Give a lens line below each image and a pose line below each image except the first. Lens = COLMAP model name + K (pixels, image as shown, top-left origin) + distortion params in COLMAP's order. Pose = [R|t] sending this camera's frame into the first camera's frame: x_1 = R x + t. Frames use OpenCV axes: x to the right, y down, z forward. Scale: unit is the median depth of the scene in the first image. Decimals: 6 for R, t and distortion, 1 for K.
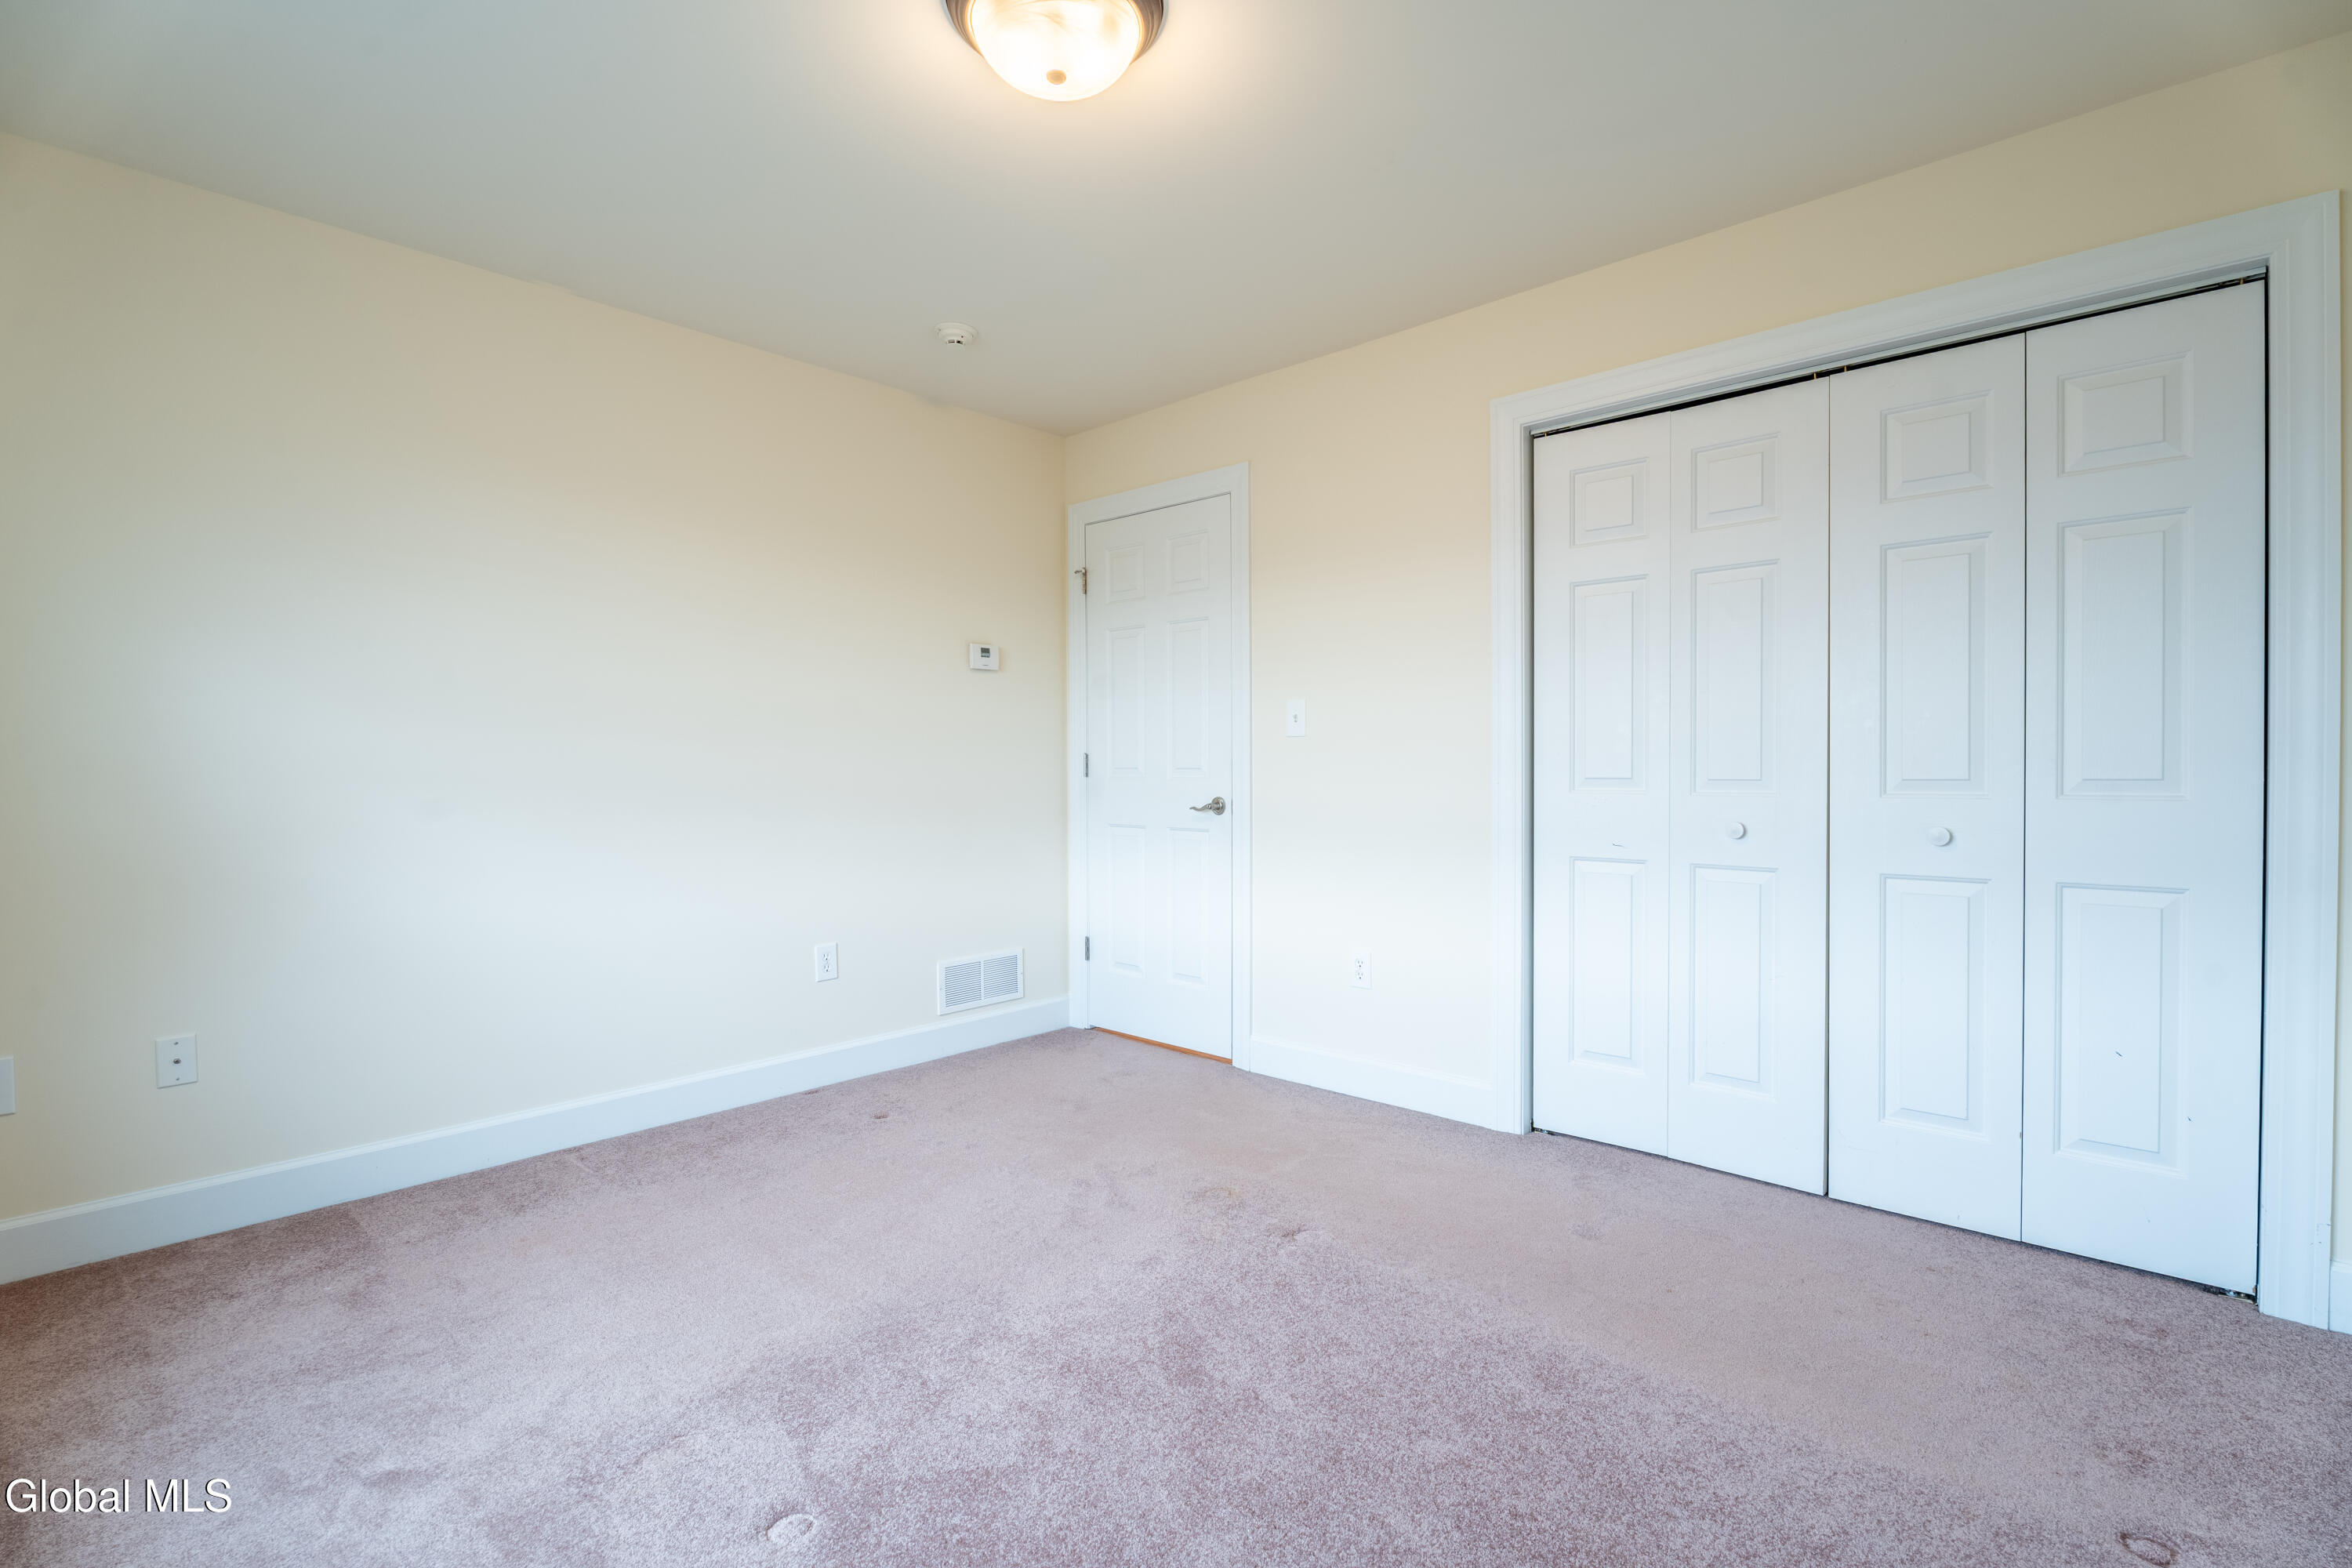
lens RADIAL K [[1093.0, 0, 1176.0], [0, 1093.0, 784.0], [0, 0, 1]] dist [0.000214, -0.000004]
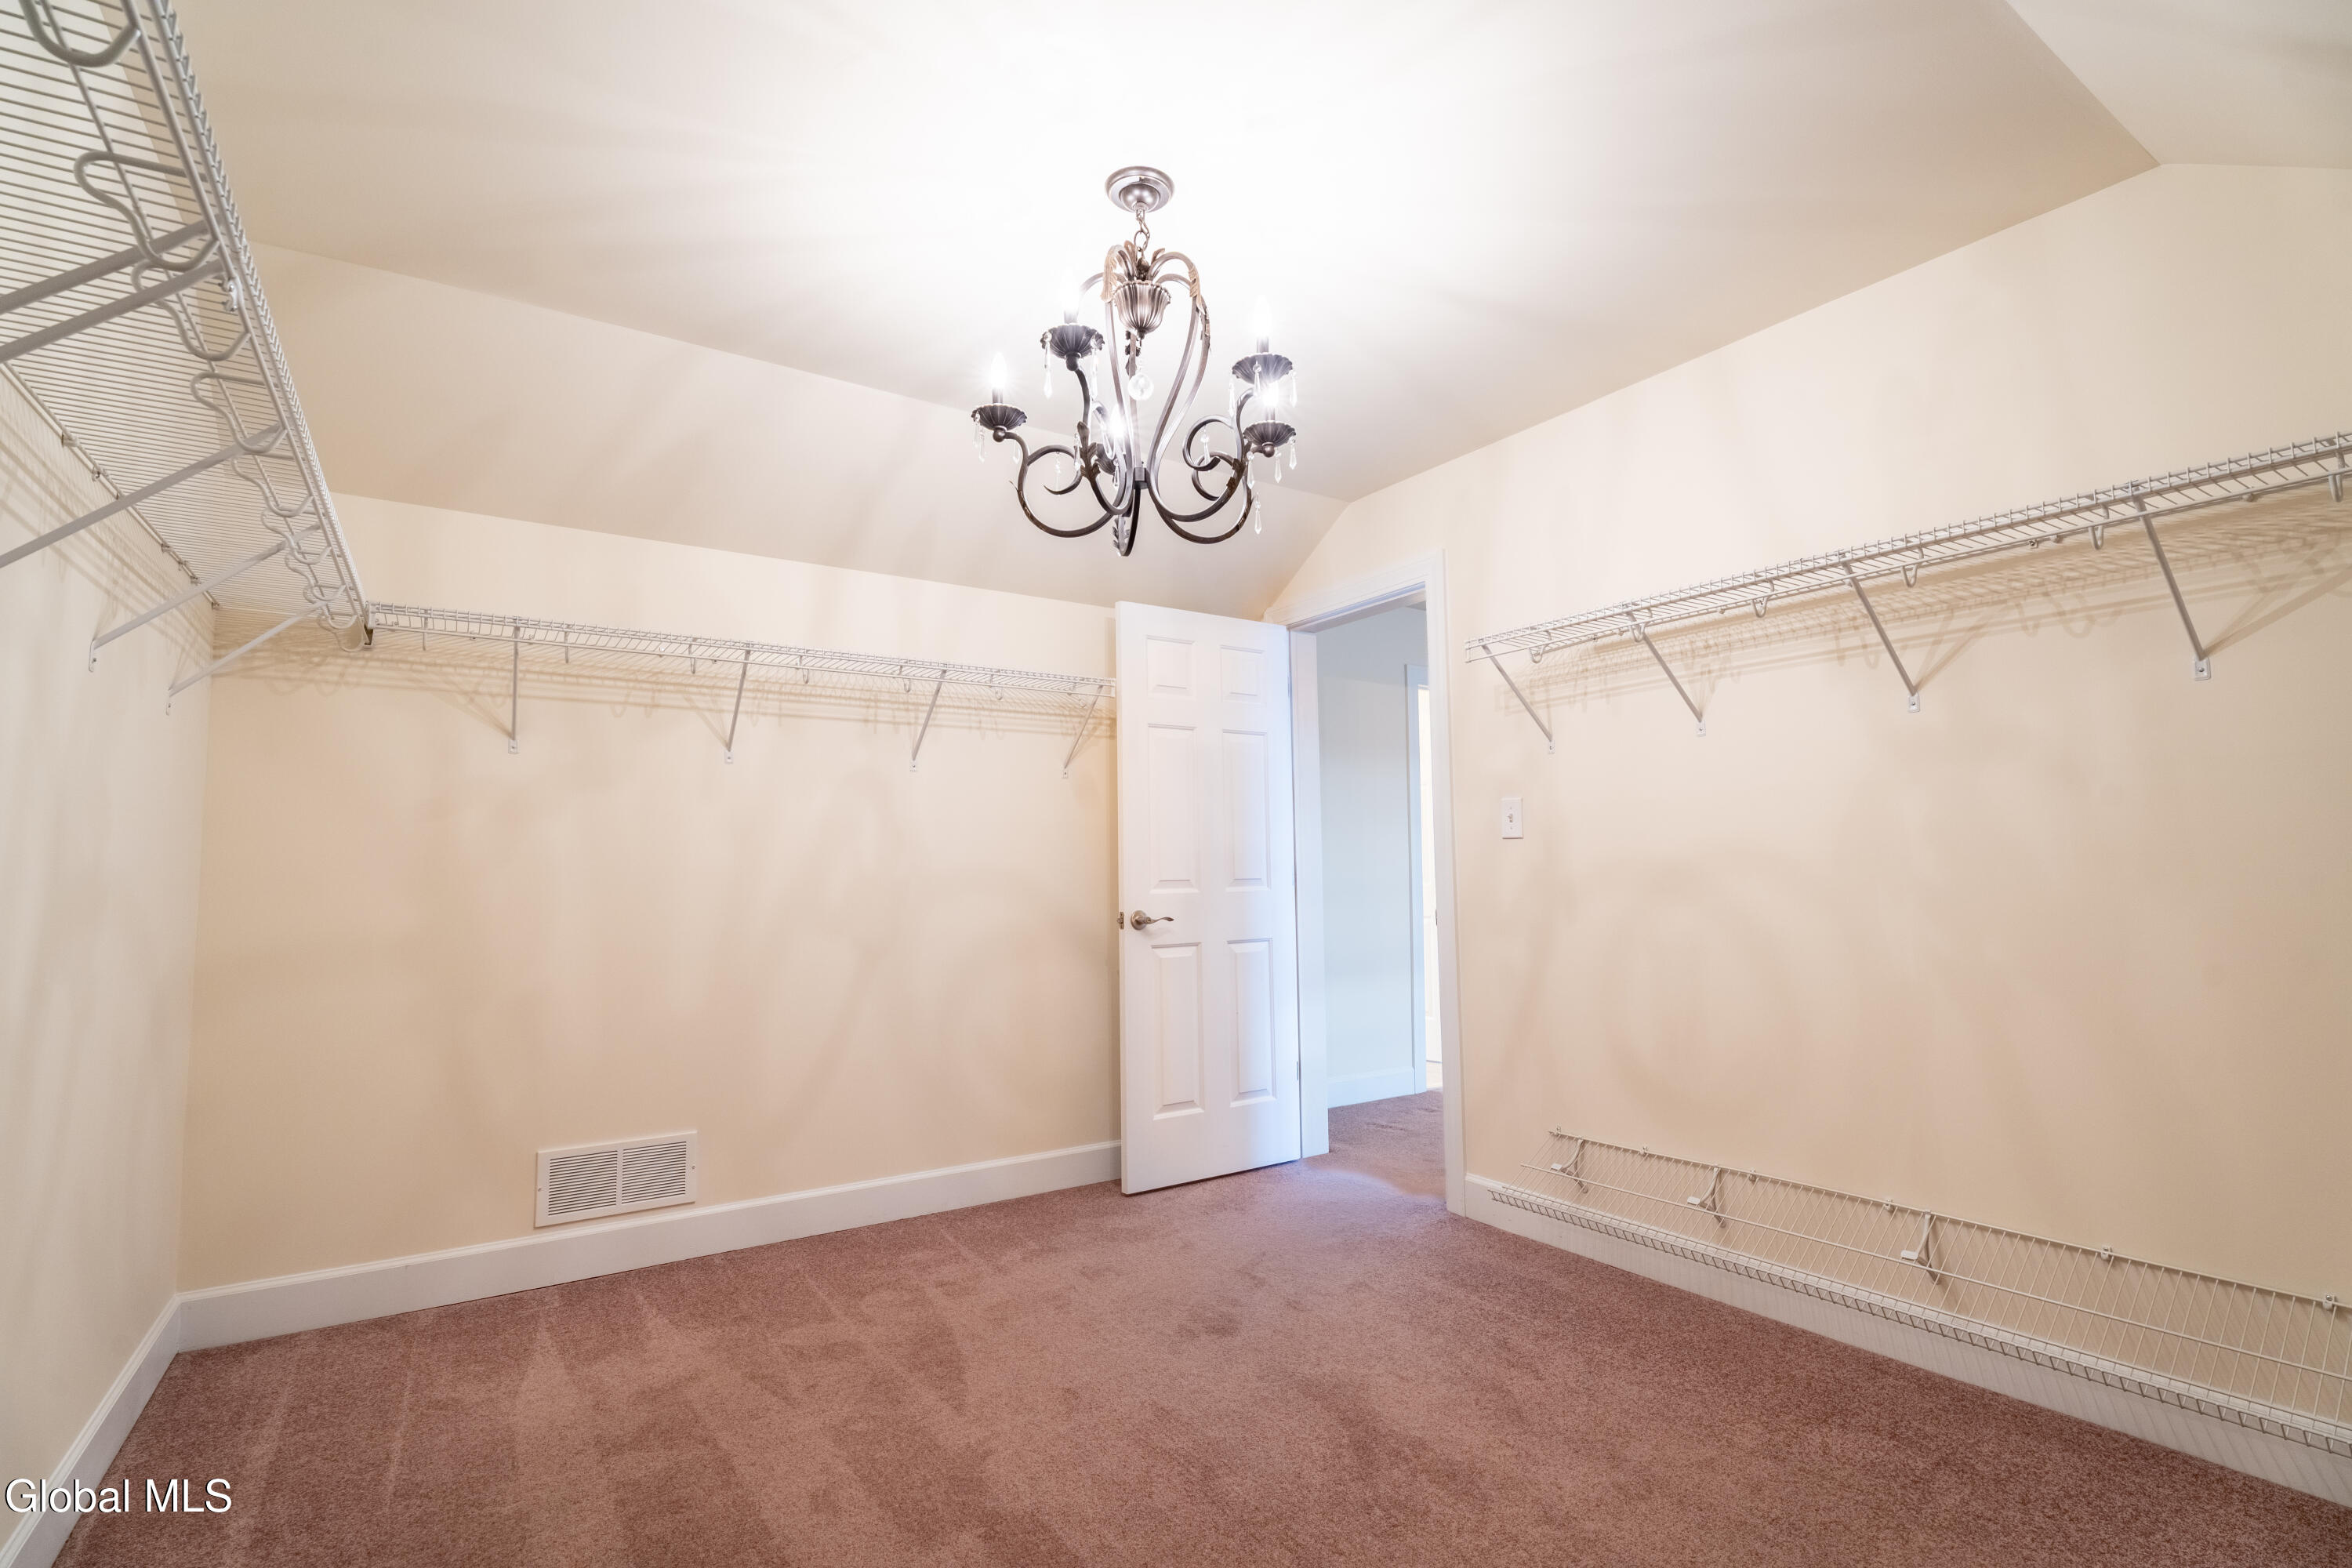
lens RADIAL K [[1084.3, 0, 1176.0], [0, 1084.3, 784.0], [0, 0, 1]] dist [-0.001091, -0.000179]
pose [[0.971277, -0.018641, -0.237222, 0.346868], [-0.004021, 0.995499, -0.094690, -0.012411], [0.237919, 0.092924, 0.966830, 0.361497]]
